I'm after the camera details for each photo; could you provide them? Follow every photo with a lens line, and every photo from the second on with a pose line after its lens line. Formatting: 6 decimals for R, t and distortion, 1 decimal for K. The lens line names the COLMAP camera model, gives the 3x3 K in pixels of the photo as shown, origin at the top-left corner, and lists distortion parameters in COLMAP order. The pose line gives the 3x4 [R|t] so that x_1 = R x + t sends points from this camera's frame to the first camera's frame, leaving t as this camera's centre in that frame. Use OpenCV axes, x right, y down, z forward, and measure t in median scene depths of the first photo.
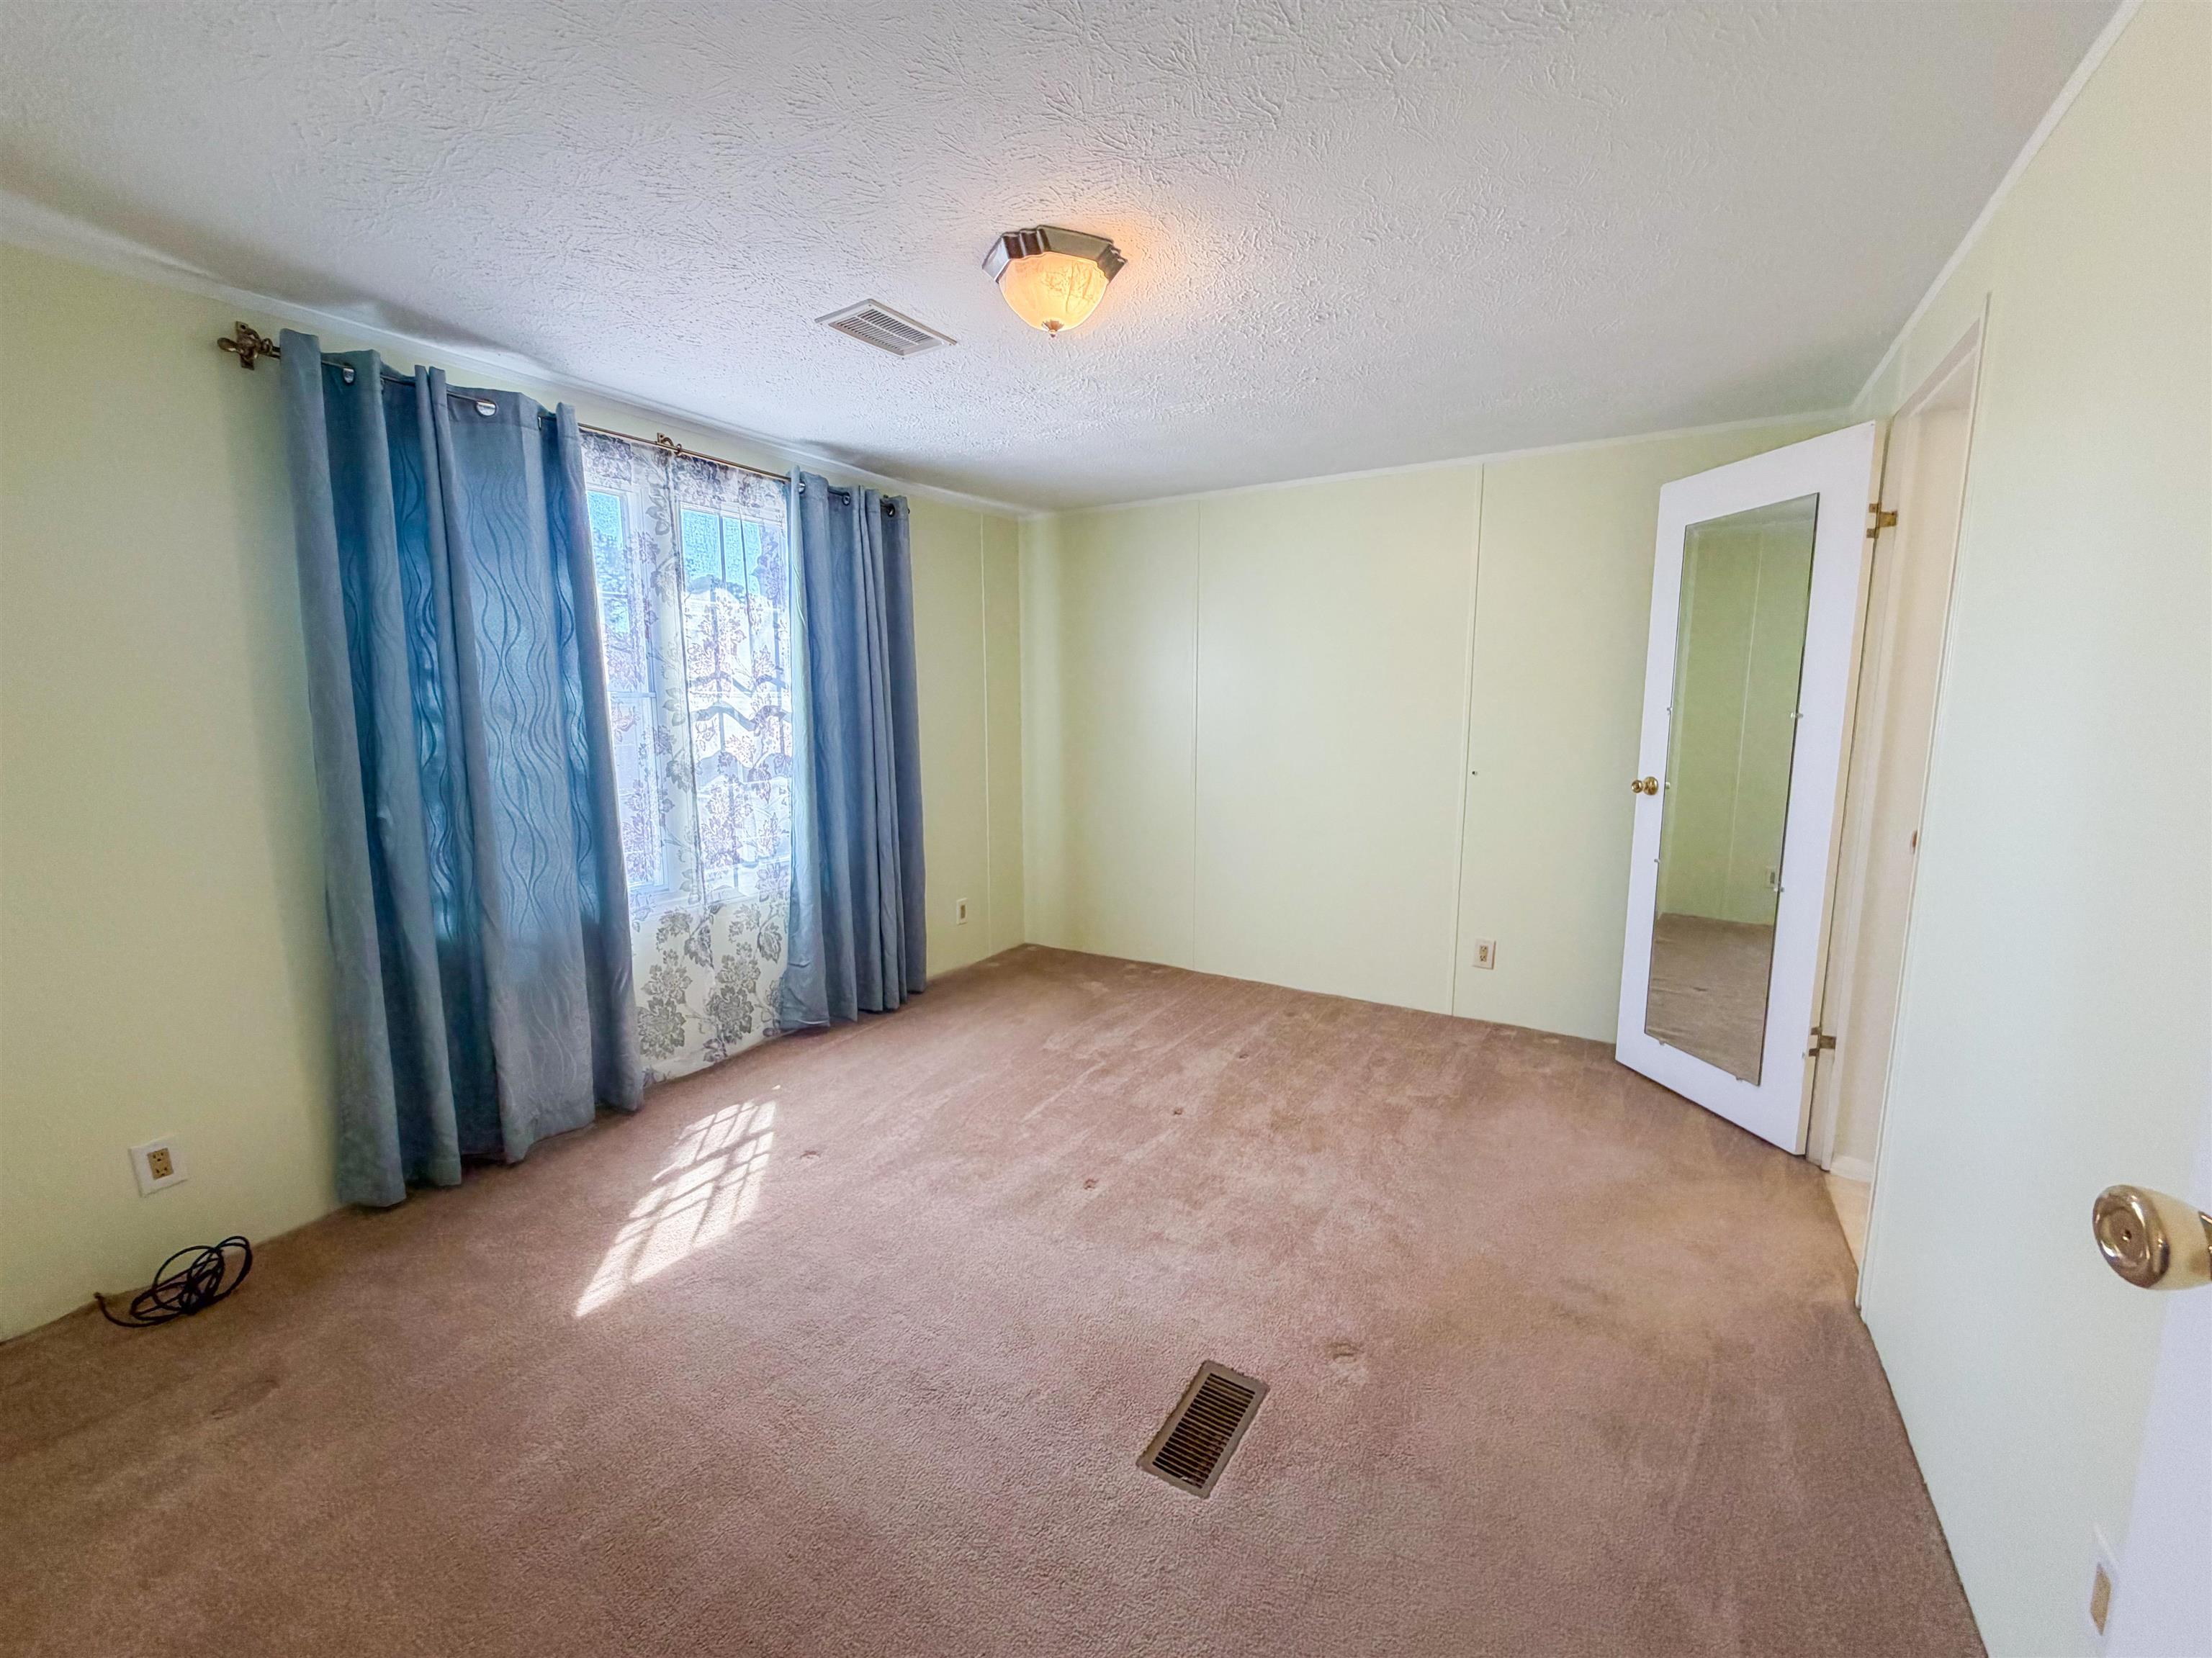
lens RADIAL K [[899.4, 0, 1090.0], [0, 899.4, 840.6], [0, 0, 1]] dist [0.000408, 0.000555]
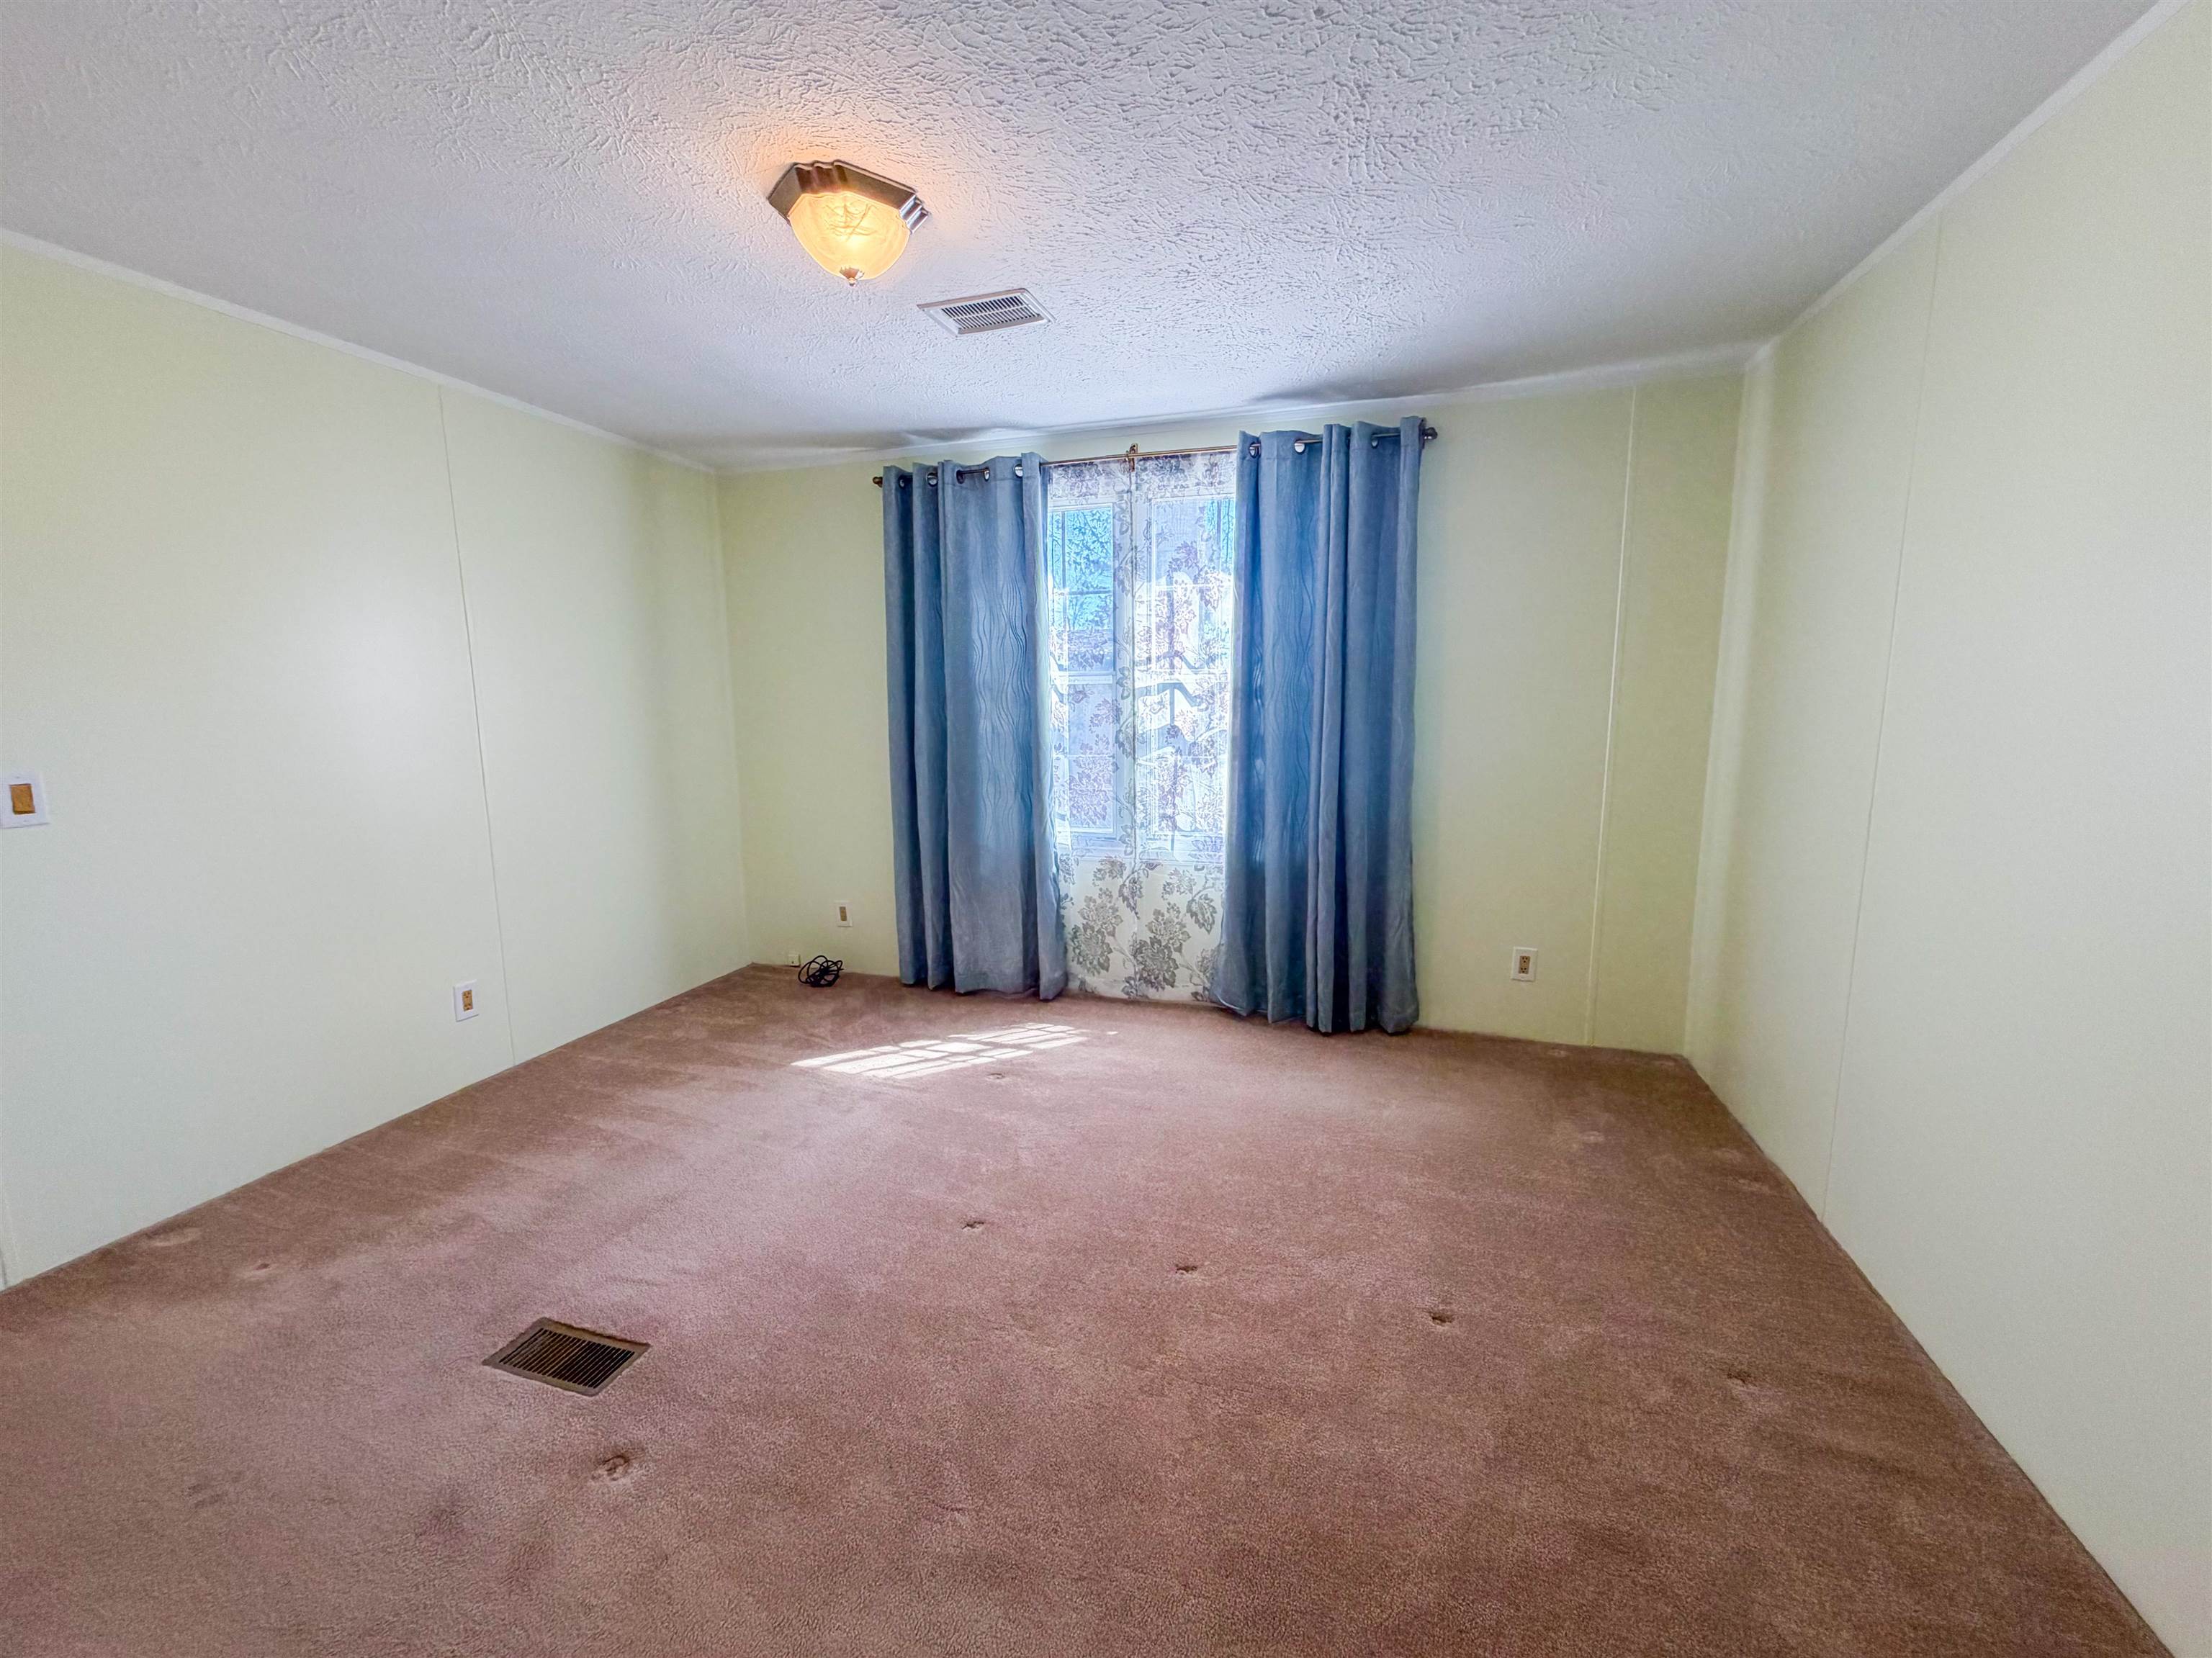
lens RADIAL K [[899.4, 0, 1085.7], [0, 899.4, 834.8], [0, 0, 1]] dist [0.000408, 0.000555]
pose [[0.232854, 0.167714, -0.957941, 0.639044], [-0.137387, 0.980812, 0.138322, -0.106636], [0.962758, 0.099399, 0.251428, 0.654017]]
